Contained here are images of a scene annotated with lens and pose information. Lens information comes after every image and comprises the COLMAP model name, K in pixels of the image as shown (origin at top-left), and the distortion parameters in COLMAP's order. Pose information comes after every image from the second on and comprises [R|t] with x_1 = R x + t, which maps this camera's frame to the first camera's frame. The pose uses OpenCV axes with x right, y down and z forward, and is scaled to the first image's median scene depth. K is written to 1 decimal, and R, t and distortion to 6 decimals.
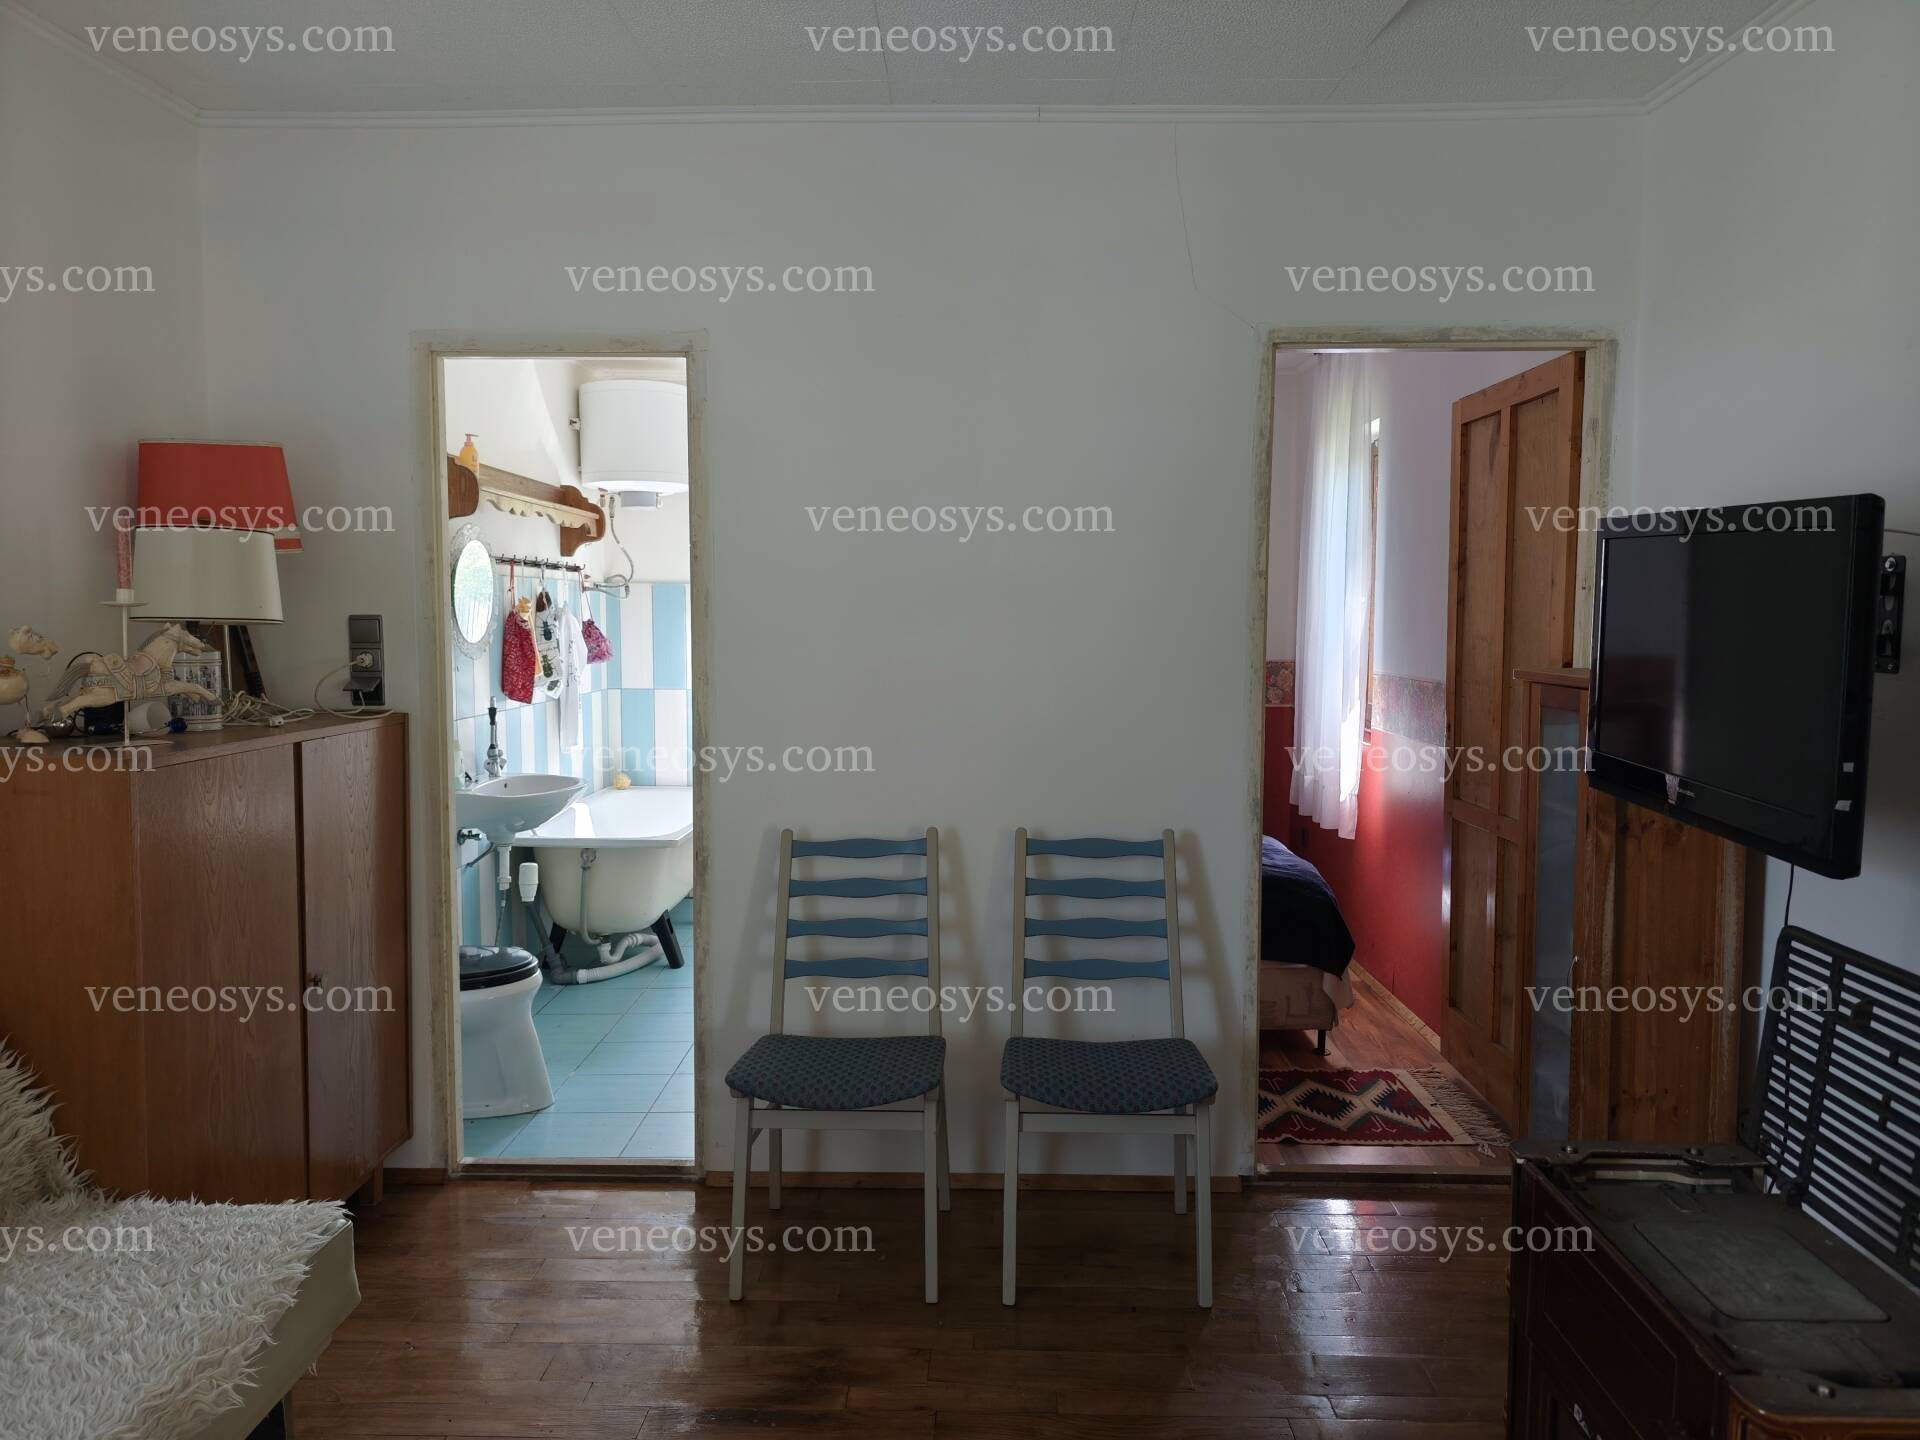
lens RADIAL K [[1296.0, 0, 976.6], [0, 1296.0, 716.2], [0, 0, 1]] dist [0.019700, -0.015813]
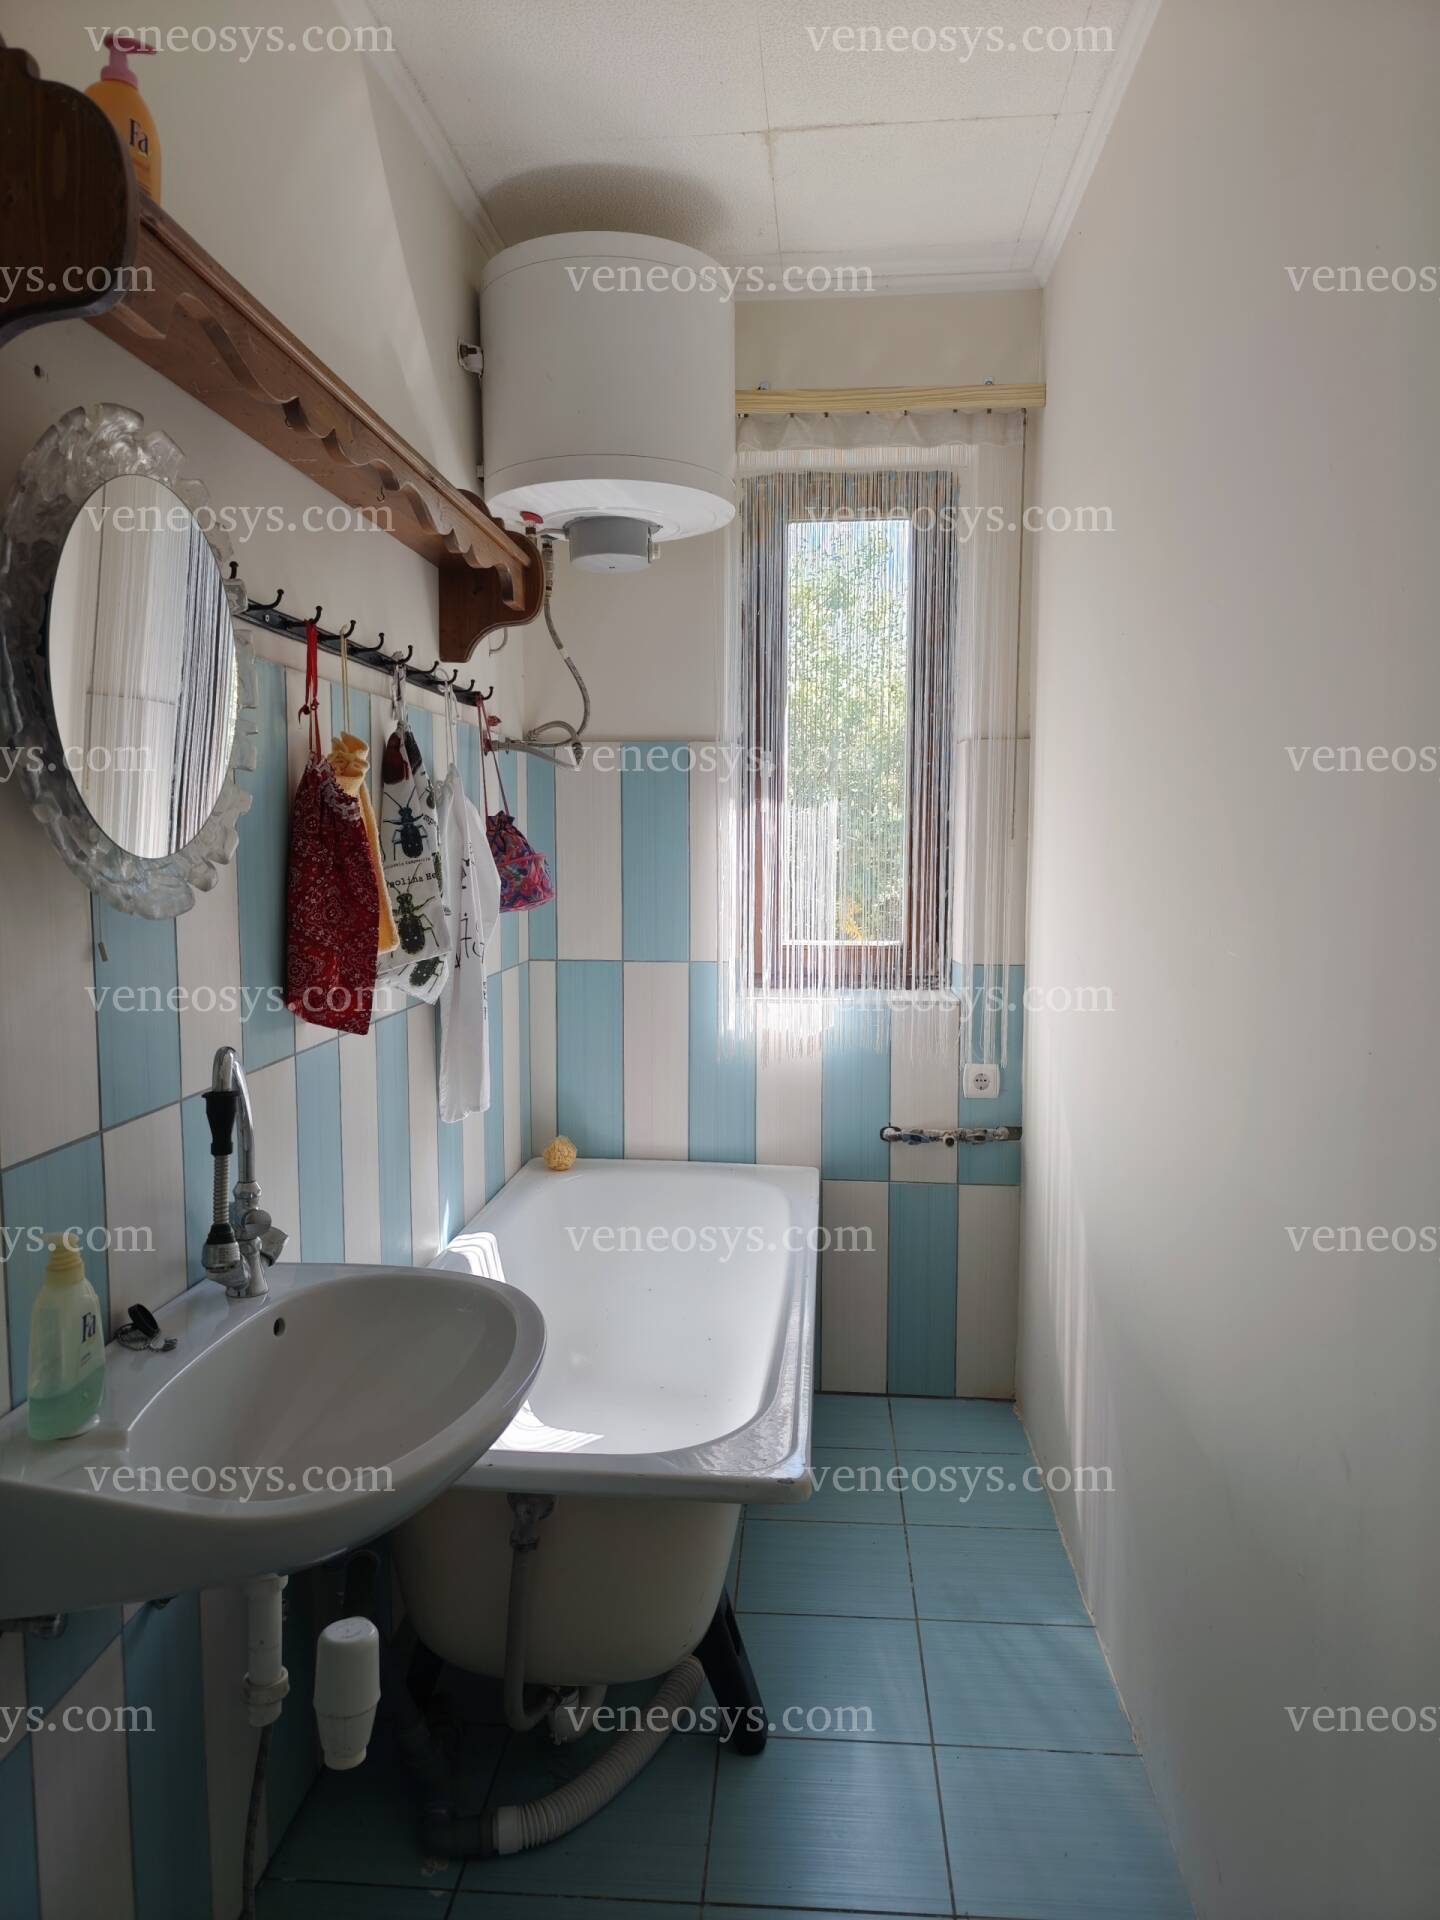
lens RADIAL K [[1296.0, 0, 710.1], [0, 1296.0, 963.3], [0, 0, 1]] dist [0.019700, -0.015813]
pose [[0.996039, 0.004223, -0.088817, -0.205168], [-0.002926, 0.999887, 0.014730, -0.032233], [0.088869, -0.014411, 0.995939, 0.616651]]
